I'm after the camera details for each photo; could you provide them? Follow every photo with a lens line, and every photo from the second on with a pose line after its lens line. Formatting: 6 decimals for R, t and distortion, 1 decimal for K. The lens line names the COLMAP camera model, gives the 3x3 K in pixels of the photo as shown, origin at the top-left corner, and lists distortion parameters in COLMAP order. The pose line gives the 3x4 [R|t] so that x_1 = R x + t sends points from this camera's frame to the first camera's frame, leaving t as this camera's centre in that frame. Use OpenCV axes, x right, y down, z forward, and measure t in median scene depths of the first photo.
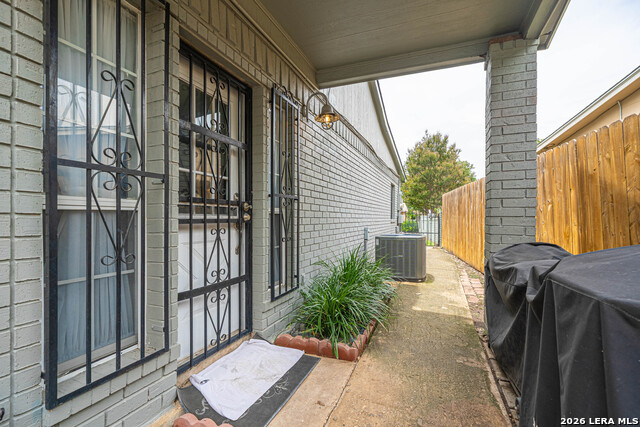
lens RADIAL K [[279.5, 0, 316.1], [0, 279.5, 216.6], [0, 0, 1]] dist [0.000826, 0.000109]
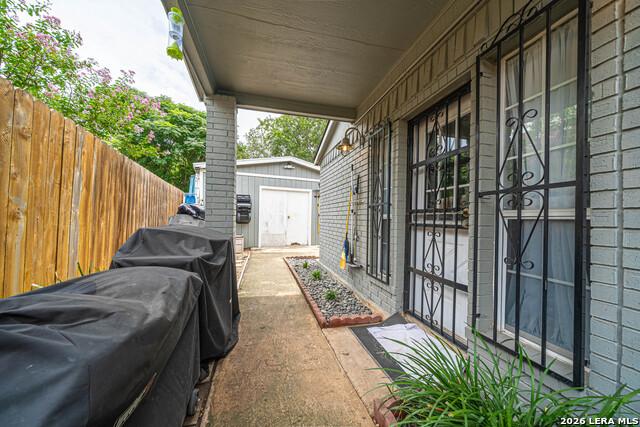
lens RADIAL K [[222.5, 0, 320.8], [0, 222.5, 217.6], [0, 0, 1]] dist [-0.000577, -0.000062]
pose [[-0.772296, -0.036668, -0.634203, 0.685759], [-0.034410, 0.999282, -0.015874, 0.012502], [0.634330, 0.009563, -0.773003, 1.452103]]
